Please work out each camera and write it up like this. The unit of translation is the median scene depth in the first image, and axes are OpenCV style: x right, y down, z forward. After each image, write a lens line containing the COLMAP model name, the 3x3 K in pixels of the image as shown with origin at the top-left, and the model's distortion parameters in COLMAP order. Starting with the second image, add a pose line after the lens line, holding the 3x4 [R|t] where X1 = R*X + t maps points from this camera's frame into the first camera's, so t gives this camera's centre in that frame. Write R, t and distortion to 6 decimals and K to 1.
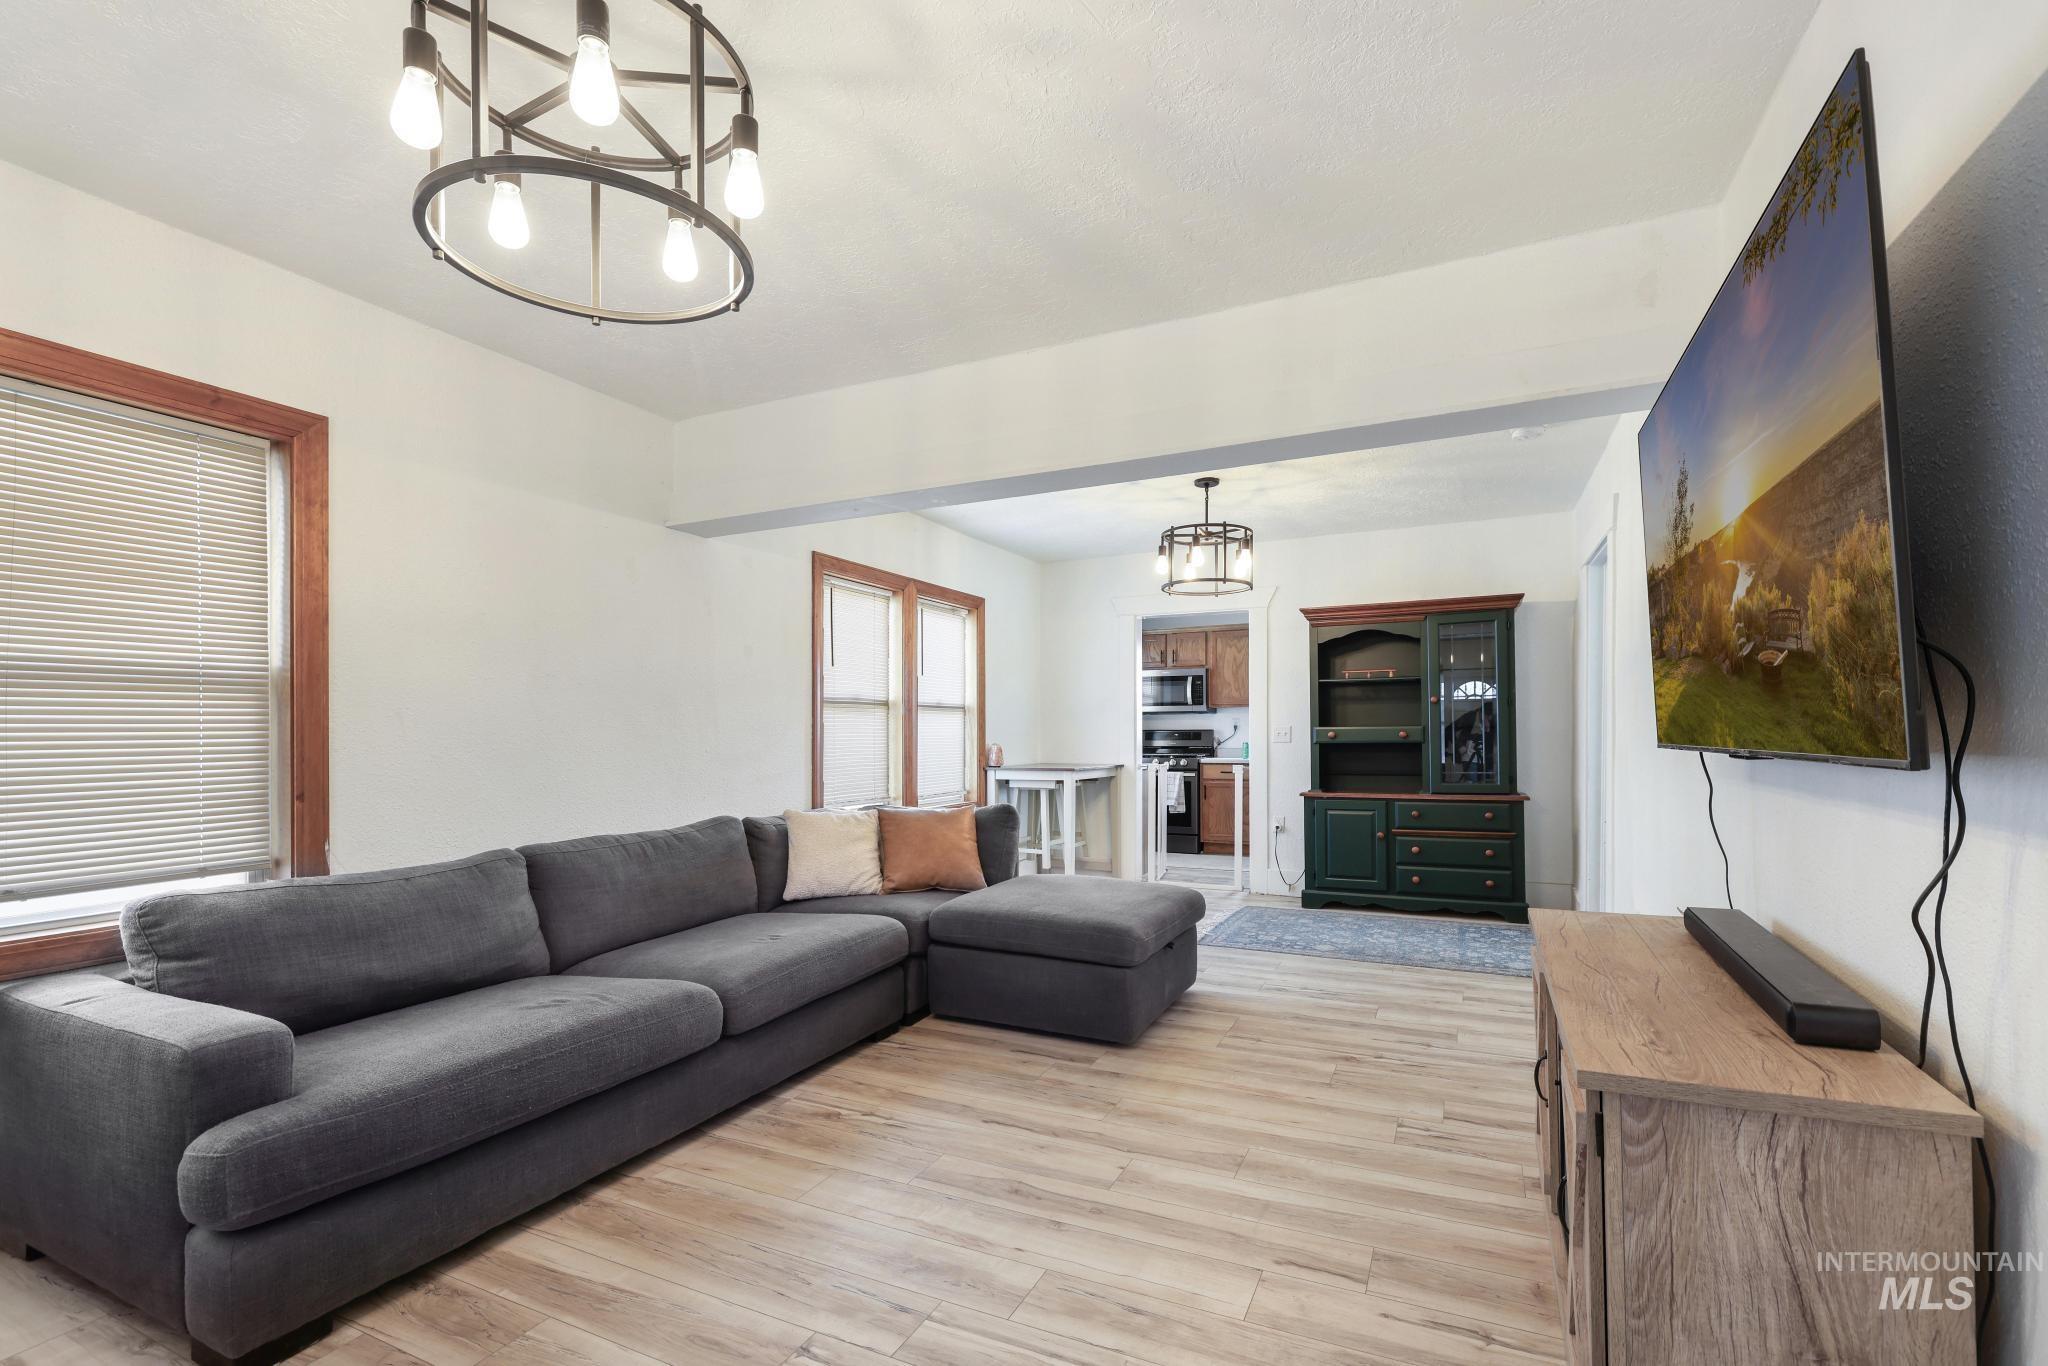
lens RADIAL K [[911.3, 0, 1006.8], [0, 911.3, 734.6], [0, 0, 1]] dist [0.001450, -0.000196]
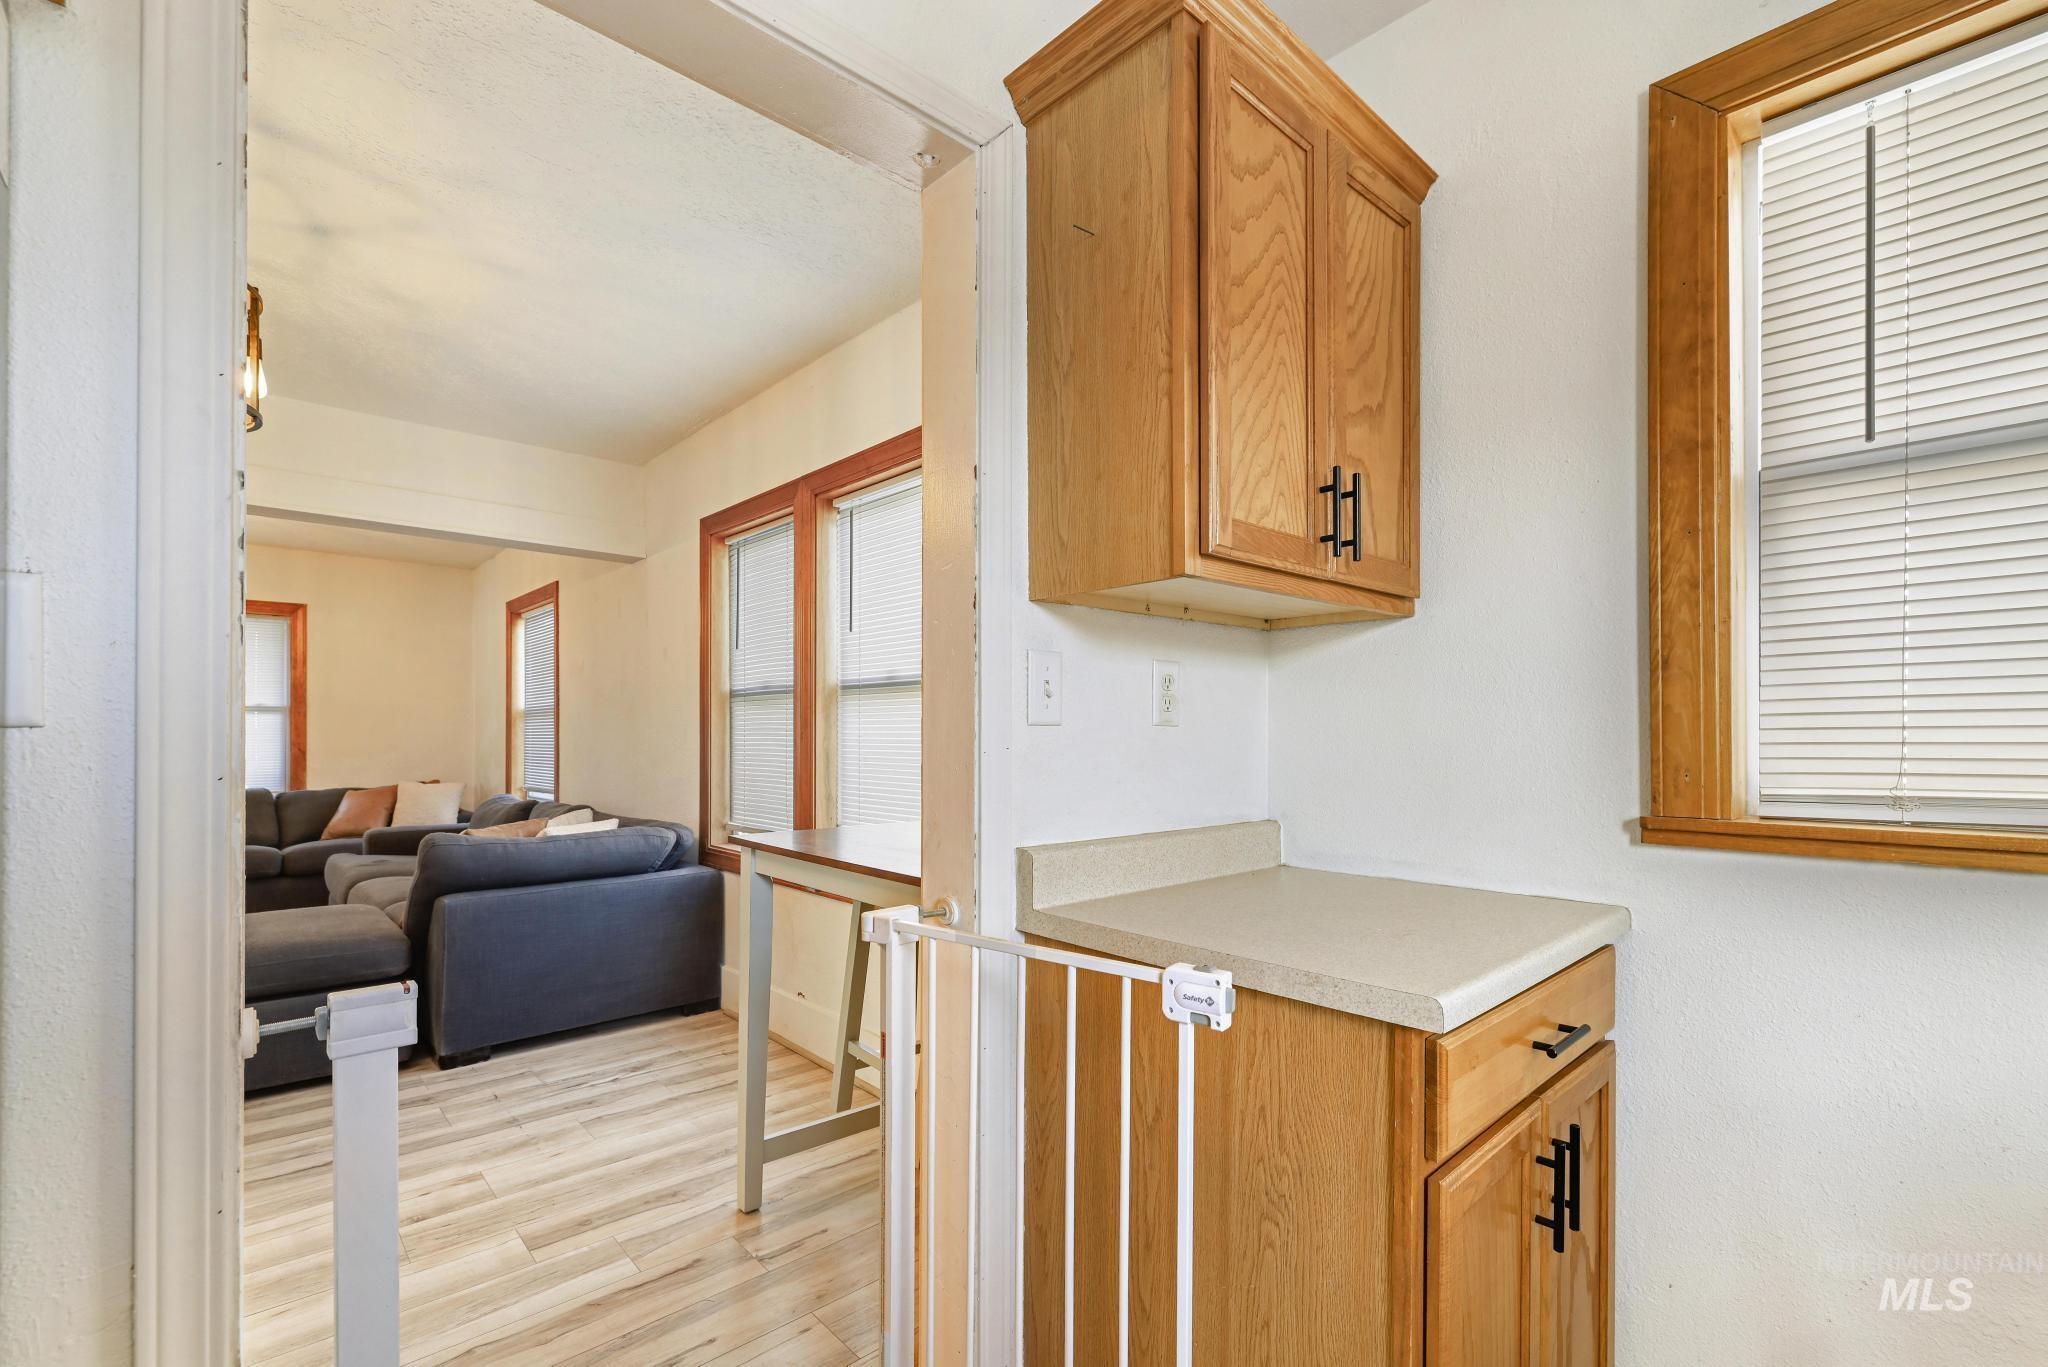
lens RADIAL K [[911.3, 0, 1006.8], [0, 911.3, 735.1], [0, 0, 1]] dist [0.001450, -0.000196]
pose [[-0.353271, 0.004686, -0.935509, 0.864803], [-0.002195, 0.999981, 0.005838, -0.012704], [0.935518, 0.004116, -0.353254, 2.810086]]
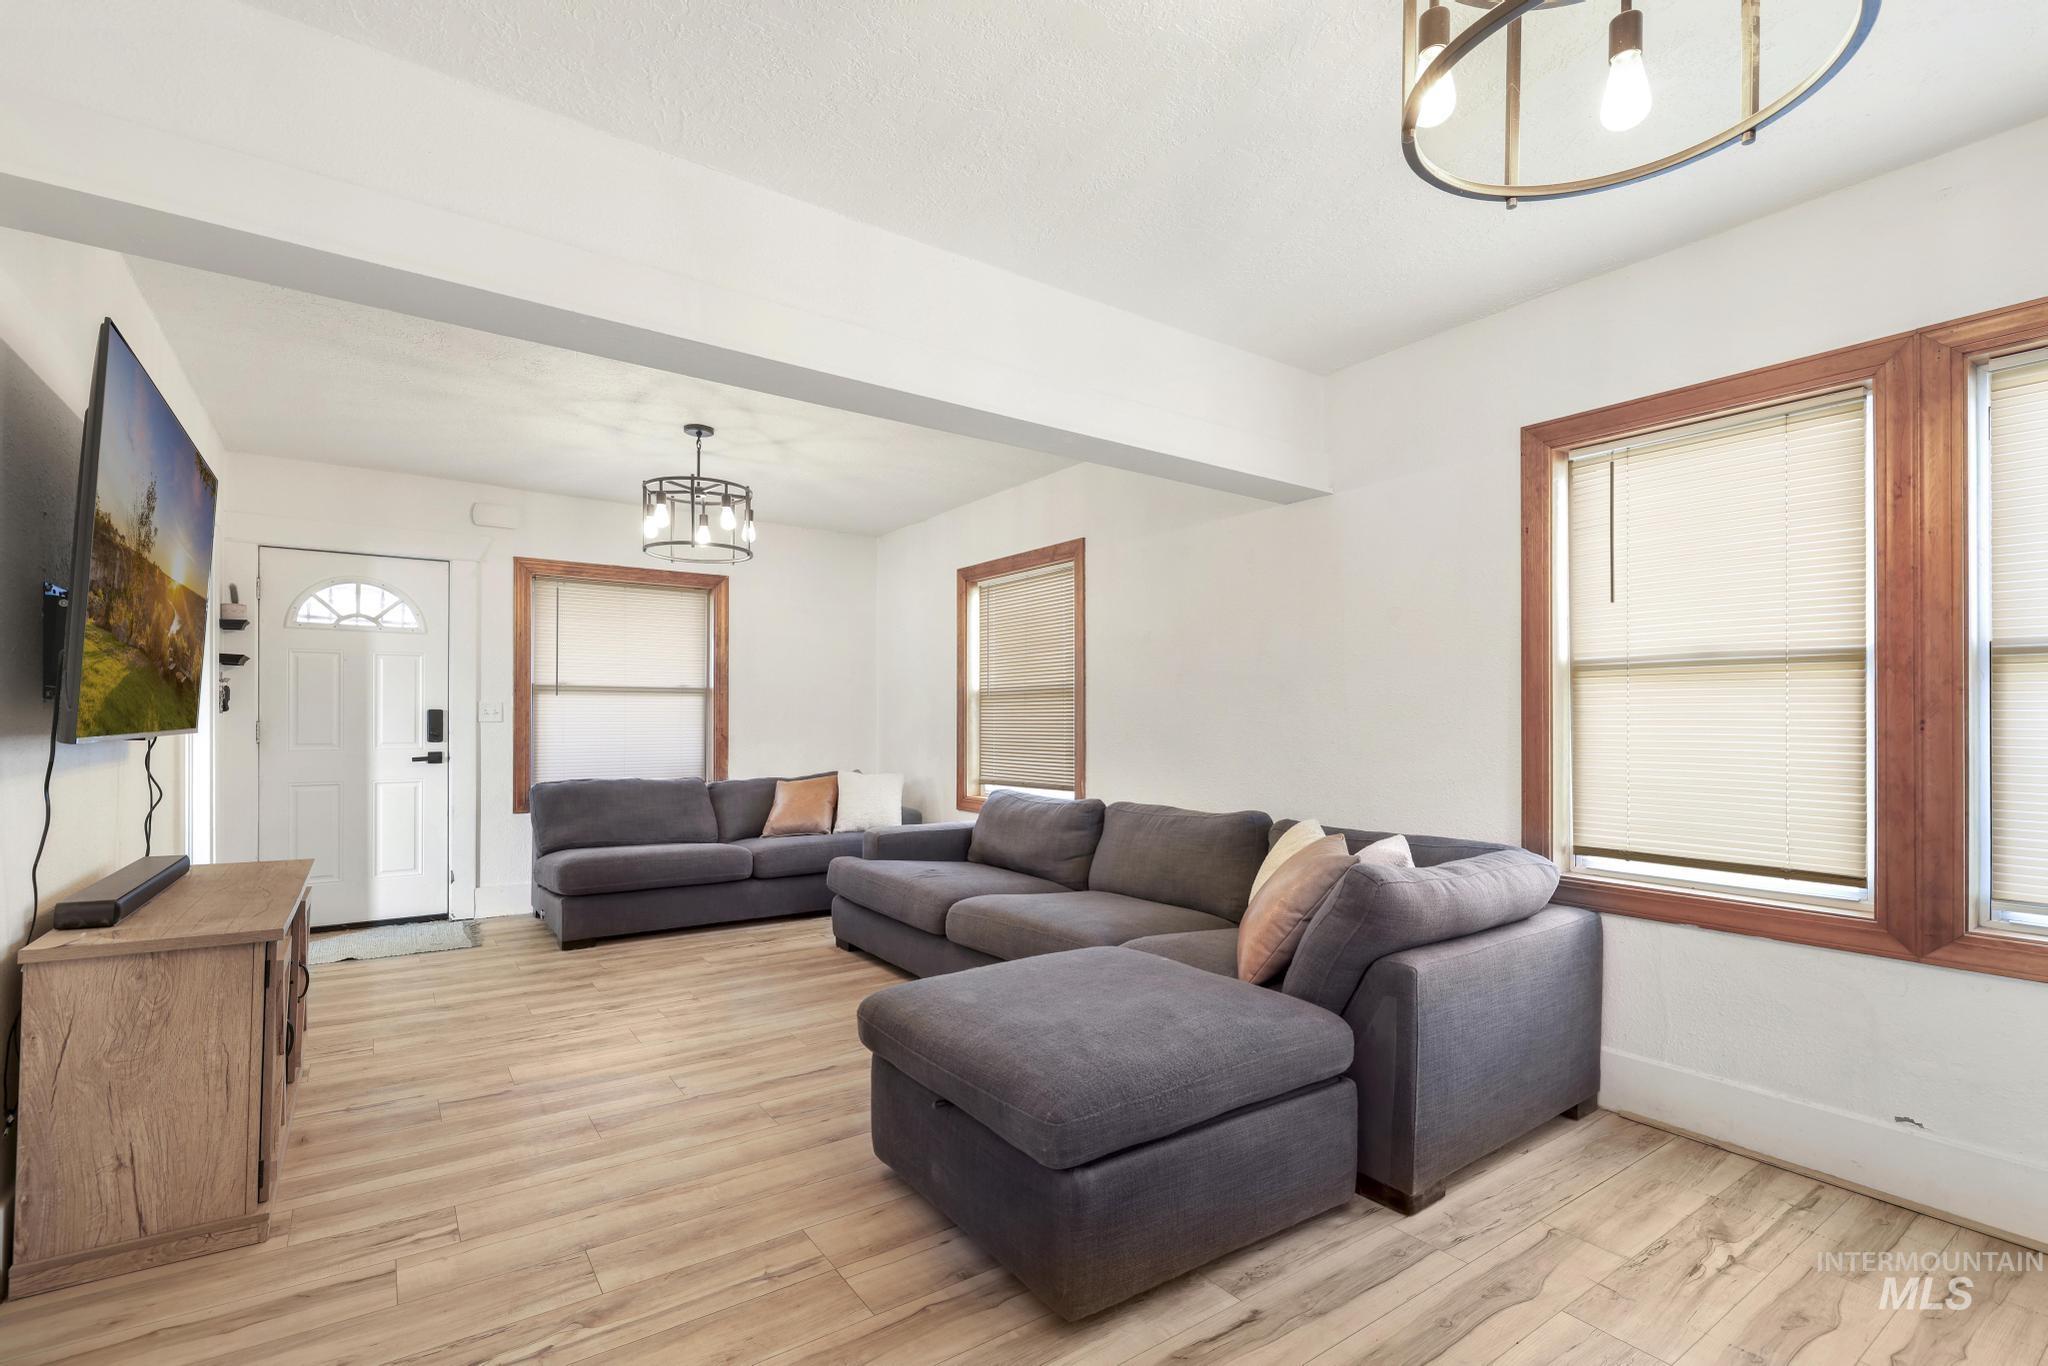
lens RADIAL K [[929.9, 0, 1023.9], [0, 929.9, 705.7], [0, 0, 1]] dist [0.000613, -0.000343]
pose [[-0.471231, -0.009602, -0.881958, 0.905703], [-0.004048, 0.999954, -0.008724, -0.010277], [0.882001, -0.000541, -0.471248, 1.801682]]
